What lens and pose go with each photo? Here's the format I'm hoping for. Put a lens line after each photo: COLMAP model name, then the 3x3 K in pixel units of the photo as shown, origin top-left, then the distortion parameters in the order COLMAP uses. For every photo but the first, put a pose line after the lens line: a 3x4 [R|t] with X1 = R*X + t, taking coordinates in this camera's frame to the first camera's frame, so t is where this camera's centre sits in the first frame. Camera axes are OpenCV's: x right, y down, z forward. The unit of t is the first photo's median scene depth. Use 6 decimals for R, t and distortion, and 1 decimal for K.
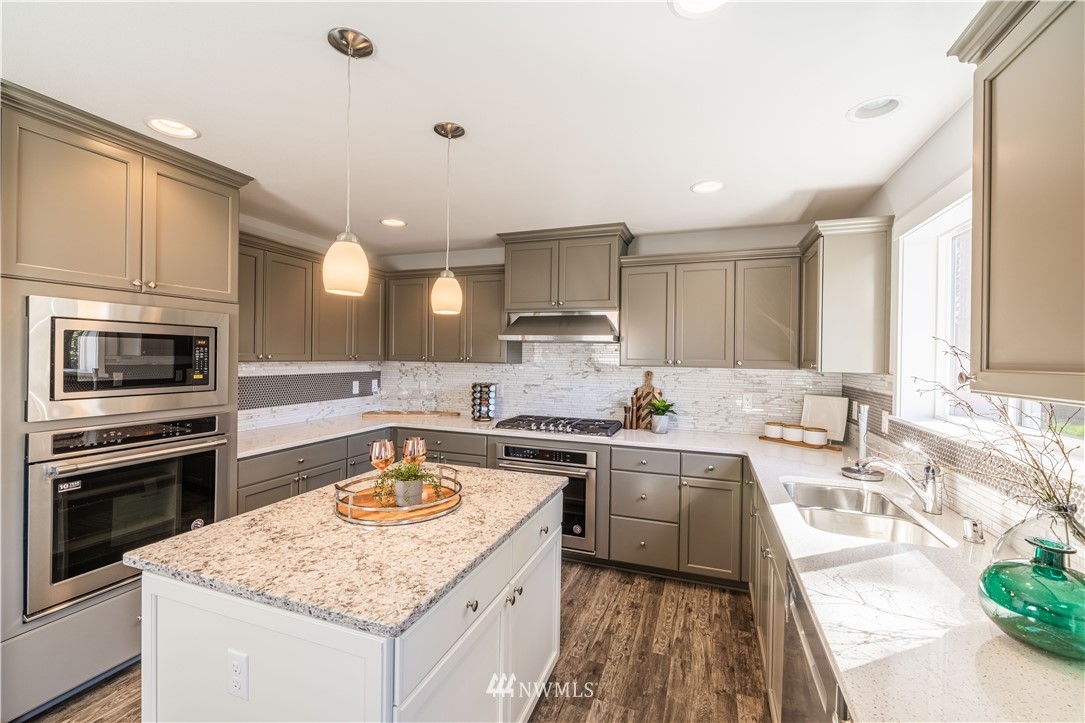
lens RADIAL K [[450.1, 0, 541.3], [0, 450.1, 358.9], [0, 0, 1]] dist [-0.004583, 0.000063]
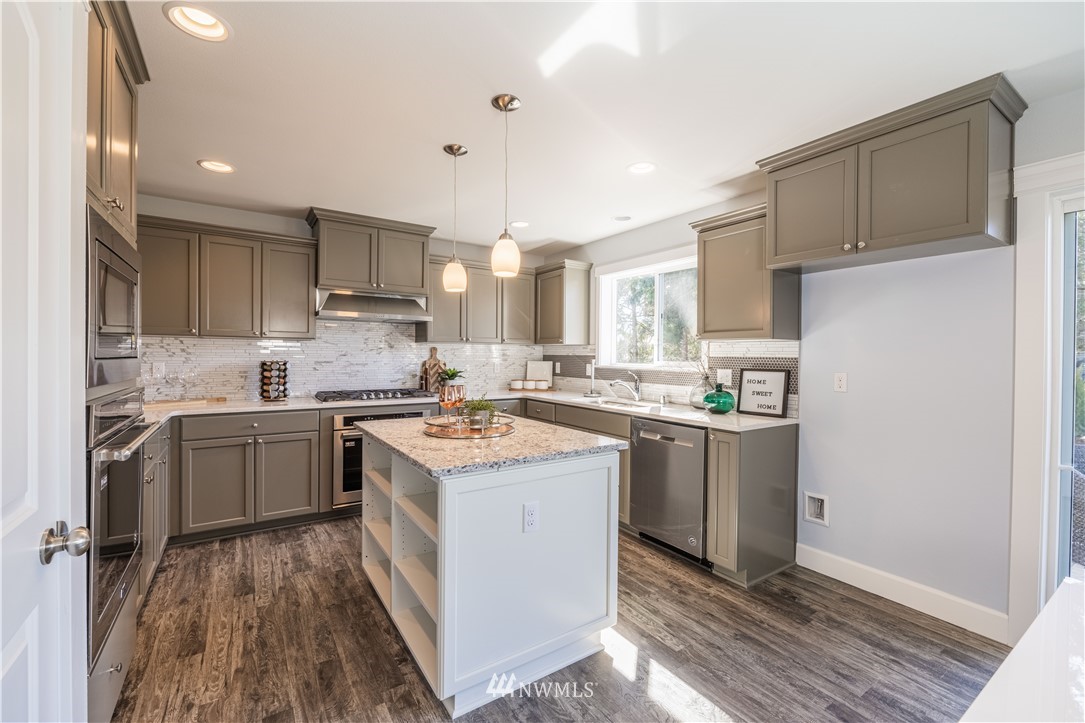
lens RADIAL K [[450.1, 0, 541.3], [0, 450.1, 358.9], [0, 0, 1]] dist [-0.004583, 0.000063]
pose [[0.592297, -0.015721, 0.805566, -0.633491], [0.003760, 0.999853, 0.016748, 0.042565], [-0.805711, -0.006891, 0.592269, 0.014665]]
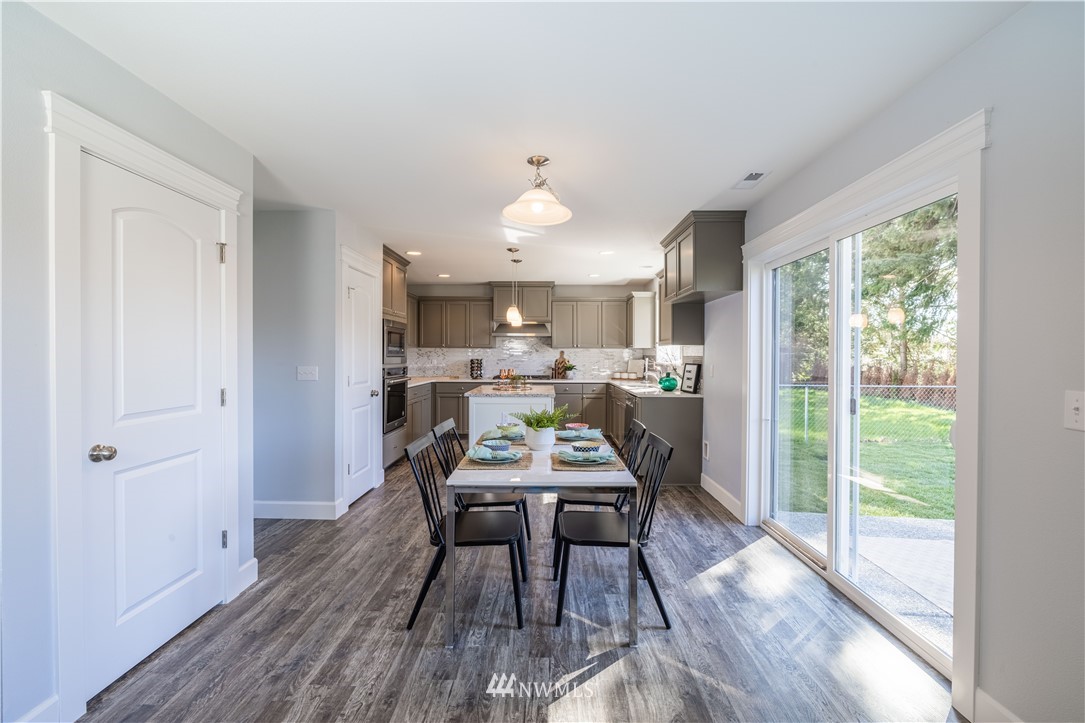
lens RADIAL K [[450.1, 0, 541.3], [0, 450.1, 358.9], [0, 0, 1]] dist [-0.004583, 0.000063]
pose [[0.945243, -0.013678, 0.326082, -0.559849], [0.011366, 0.999895, 0.008995, 0.046873], [-0.326171, -0.004796, 0.945299, -0.979398]]
